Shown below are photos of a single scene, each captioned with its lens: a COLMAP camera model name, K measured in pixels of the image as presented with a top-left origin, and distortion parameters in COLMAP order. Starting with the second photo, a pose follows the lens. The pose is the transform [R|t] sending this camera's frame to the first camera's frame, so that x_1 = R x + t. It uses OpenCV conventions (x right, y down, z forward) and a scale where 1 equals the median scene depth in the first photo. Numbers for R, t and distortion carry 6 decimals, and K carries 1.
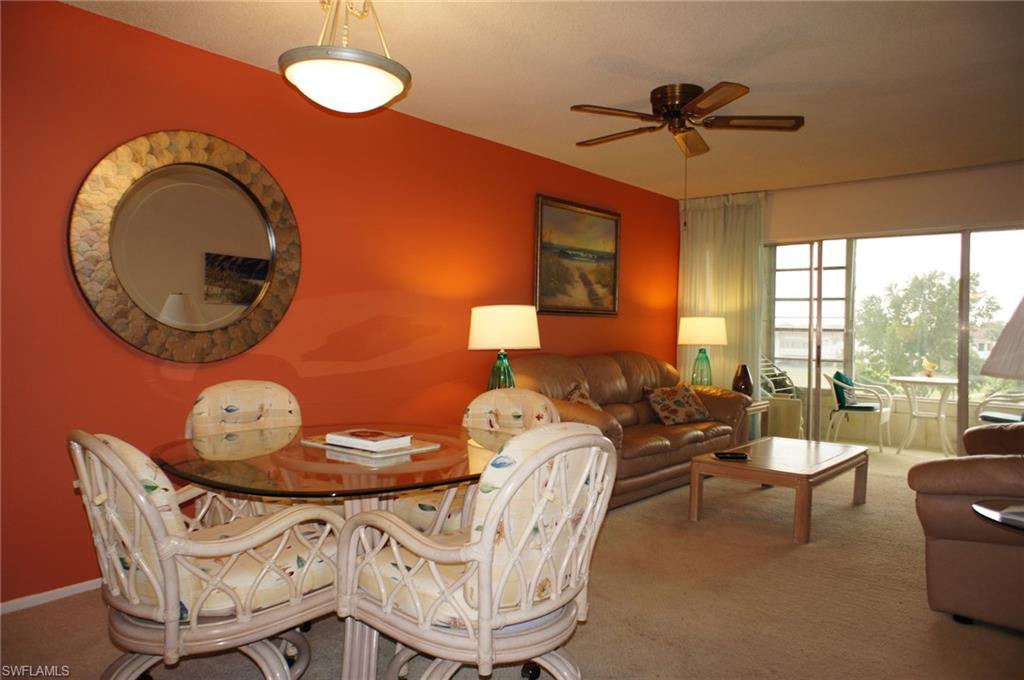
lens RADIAL K [[689.4, 0, 508.9], [0, 689.4, 336.6], [0, 0, 1]] dist [-0.071166, 0.096263]
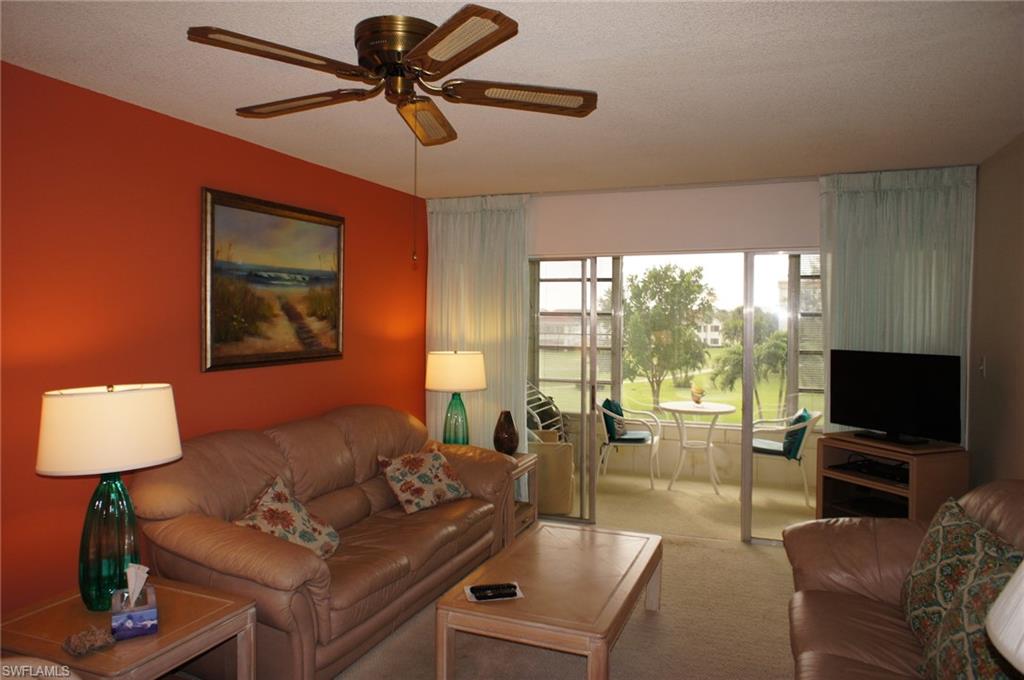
lens RADIAL K [[689.4, 0, 508.9], [0, 689.4, 336.6], [0, 0, 1]] dist [-0.071166, 0.096263]
pose [[0.943076, -0.020234, 0.331961, 0.120854], [0.012953, 0.999625, 0.024130, -0.098294], [-0.332324, -0.018457, 0.942985, 0.366130]]
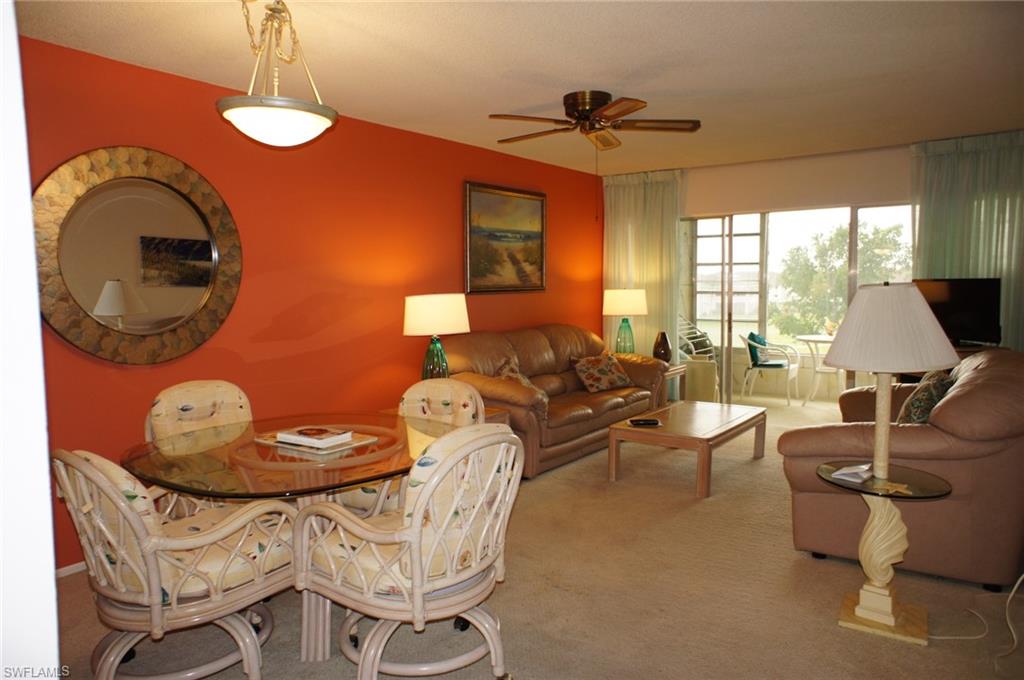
lens RADIAL K [[689.4, 0, 508.9], [0, 689.4, 336.6], [0, 0, 1]] dist [-0.071166, 0.096263]
pose [[0.996184, -0.032377, 0.081049, 0.018503], [0.026815, 0.997271, 0.068789, -0.049830], [-0.083055, -0.066353, 0.994333, -0.090511]]
